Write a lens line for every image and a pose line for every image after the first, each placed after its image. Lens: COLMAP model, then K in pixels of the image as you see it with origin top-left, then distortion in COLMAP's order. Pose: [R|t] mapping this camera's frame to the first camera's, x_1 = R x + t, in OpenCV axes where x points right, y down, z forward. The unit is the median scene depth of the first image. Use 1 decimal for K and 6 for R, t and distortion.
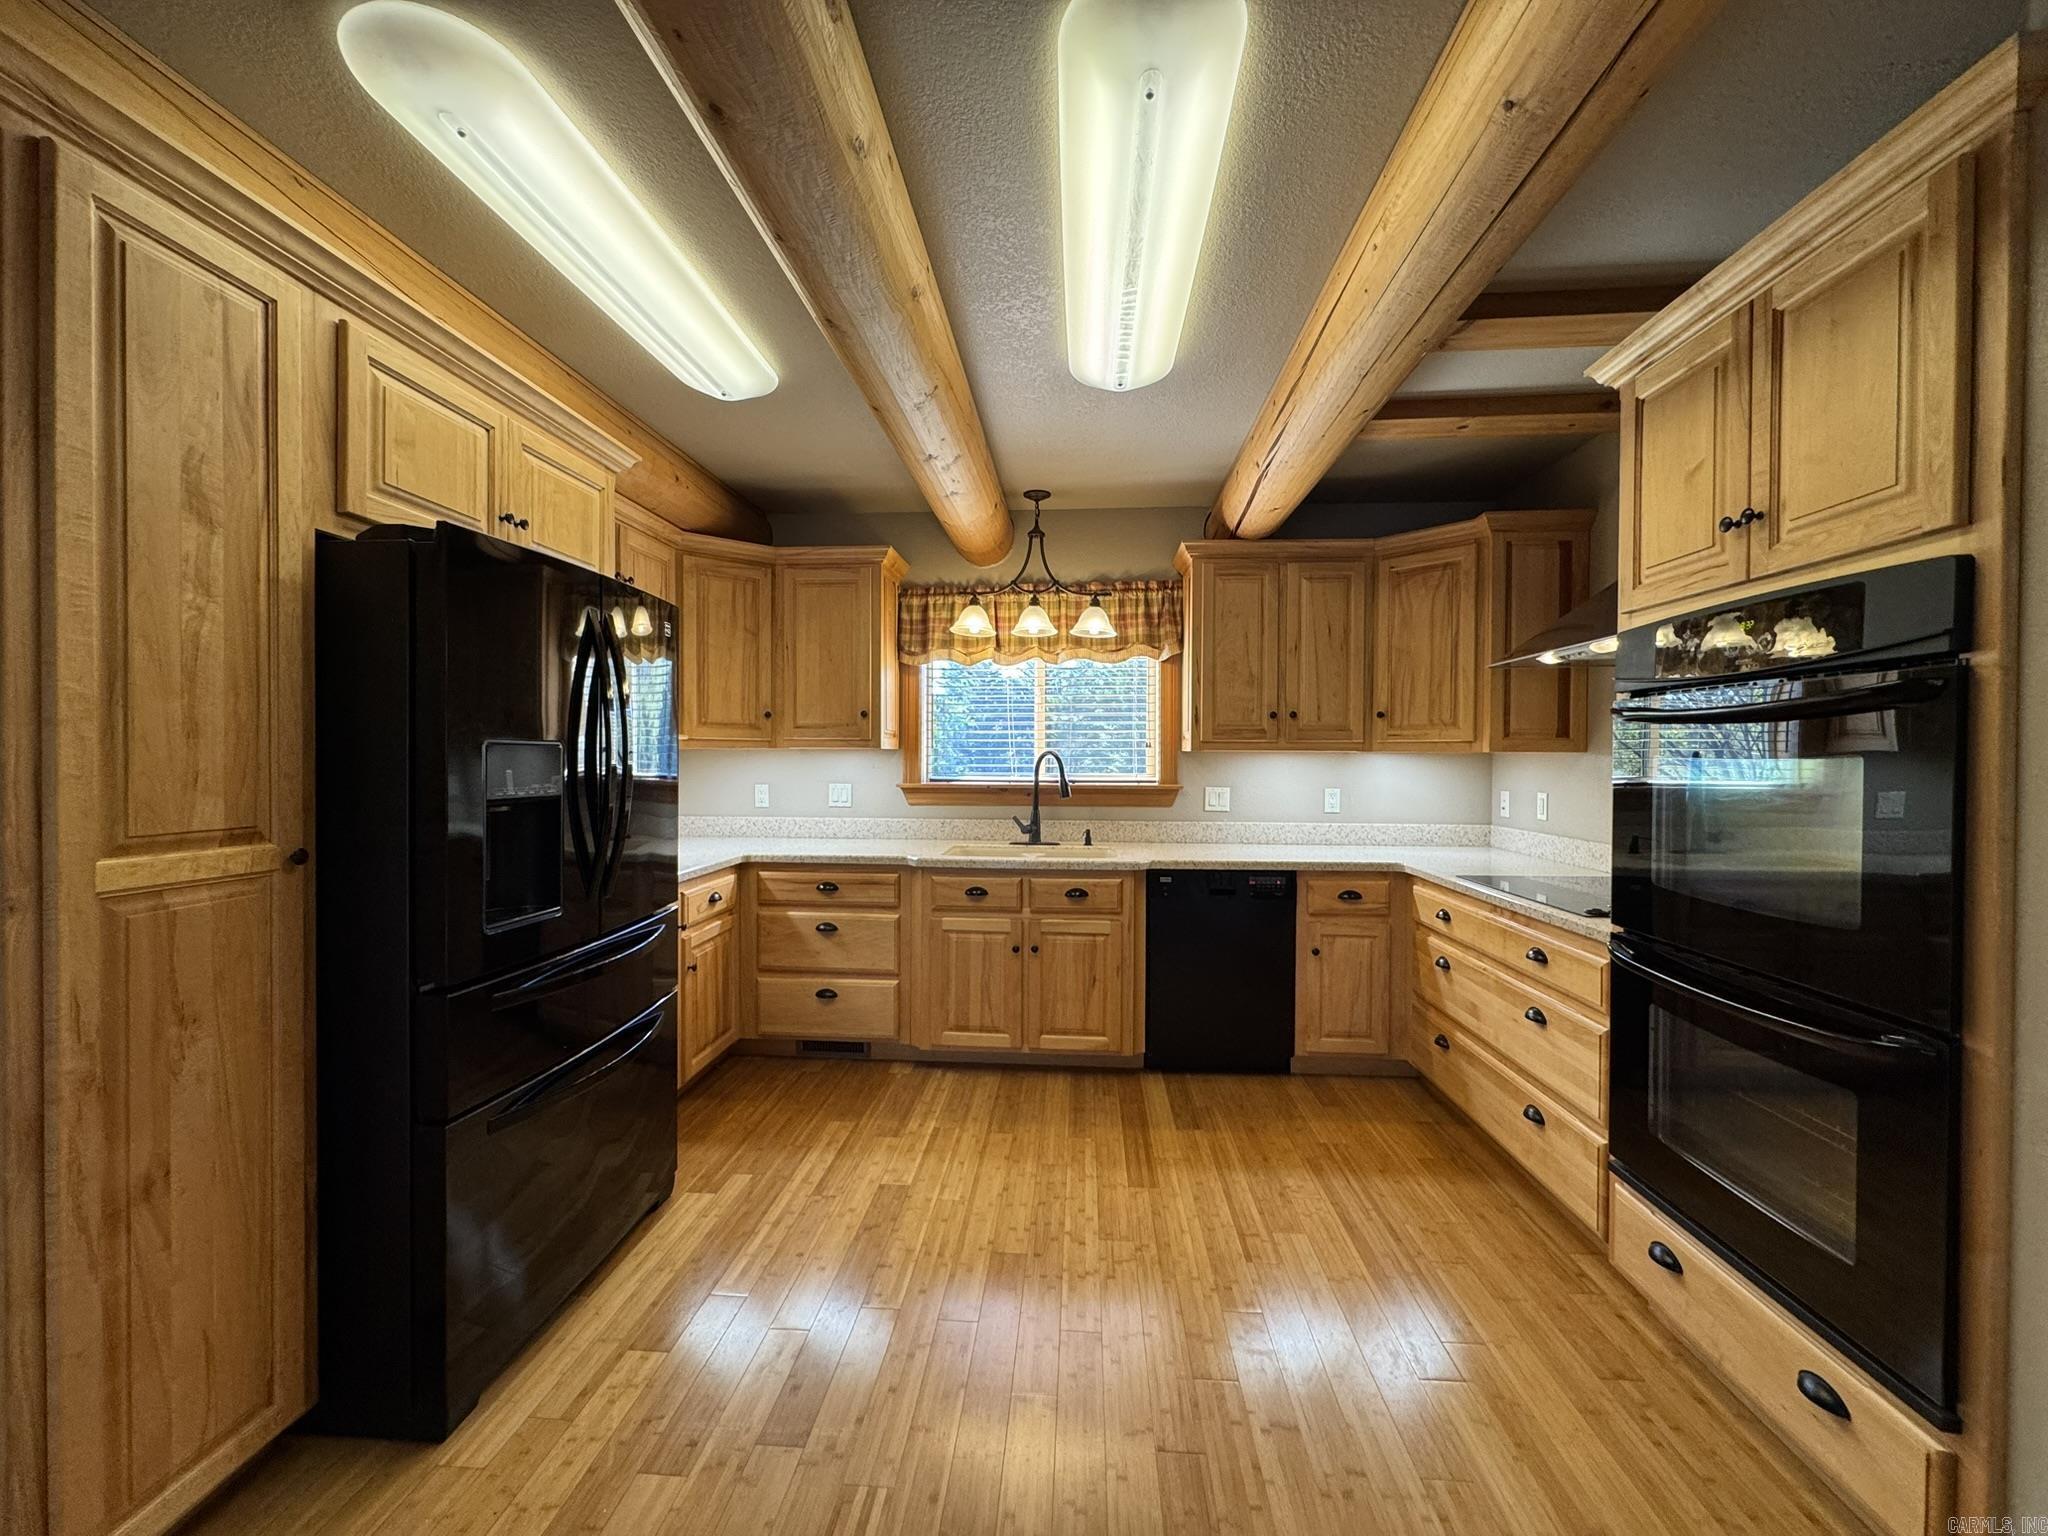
lens RADIAL K [[819.8, 0, 1017.9], [0, 819.8, 767.1], [0, 0, 1]] dist [0.001197, -0.000309]
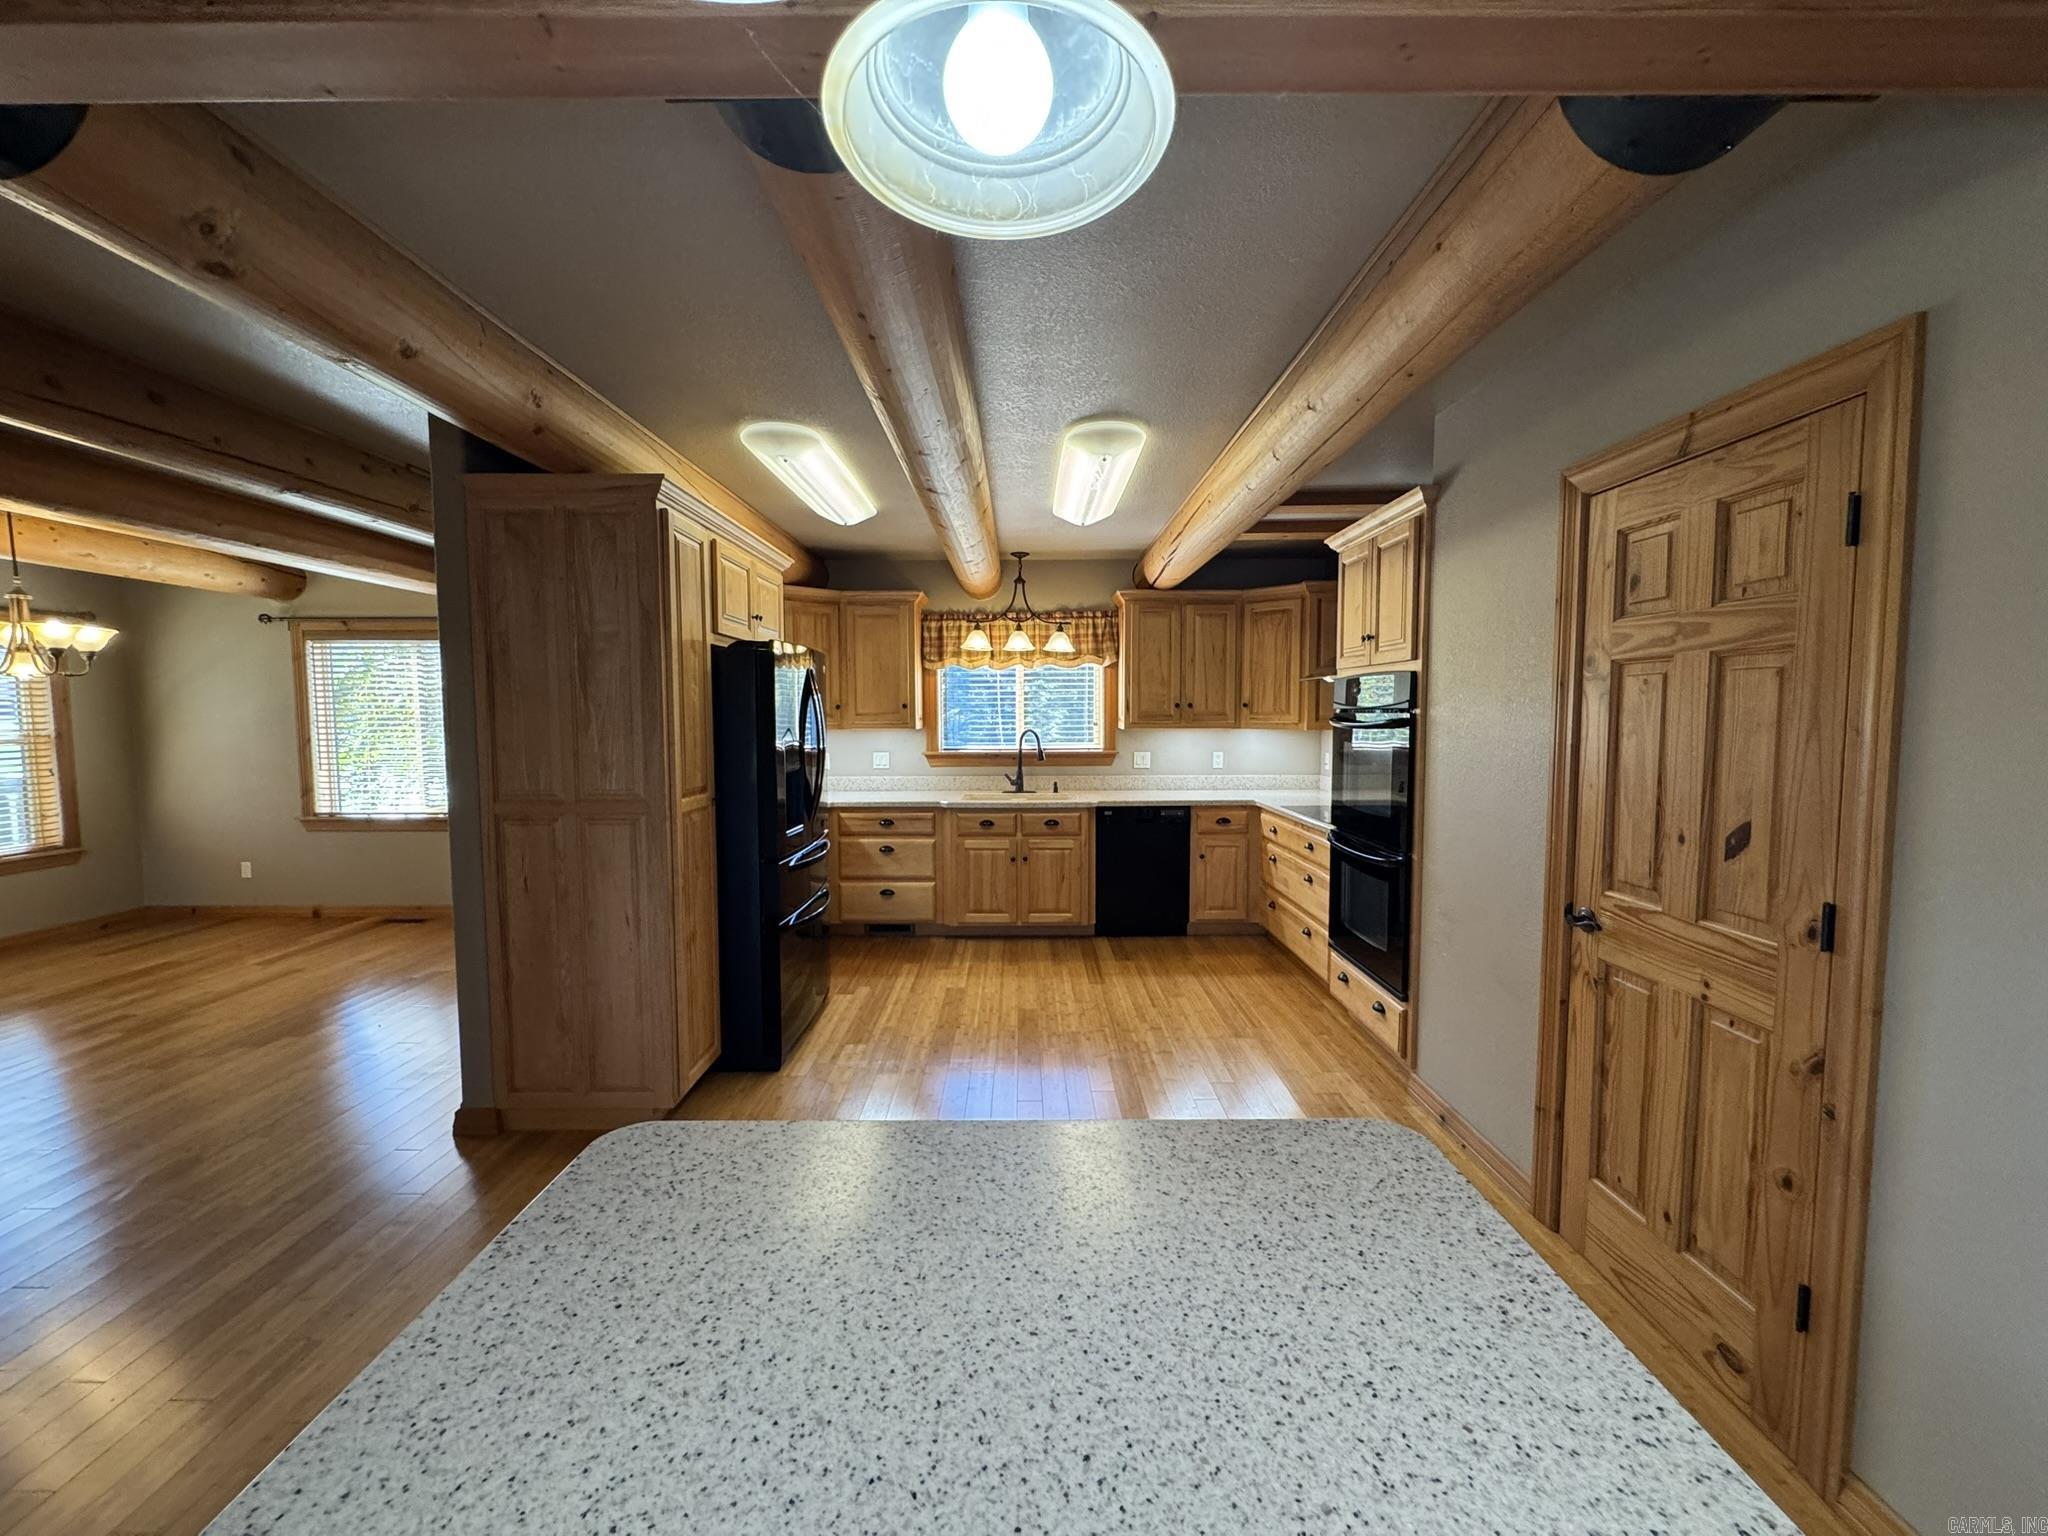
lens RADIAL K [[819.8, 0, 1020.3], [0, 819.8, 767.6], [0, 0, 1]] dist [0.001197, -0.000309]
pose [[0.996713, -0.013290, 0.079912, -0.111729], [0.008801, 0.998377, 0.056266, -0.038994], [-0.080530, -0.055377, 0.995213, -0.541909]]
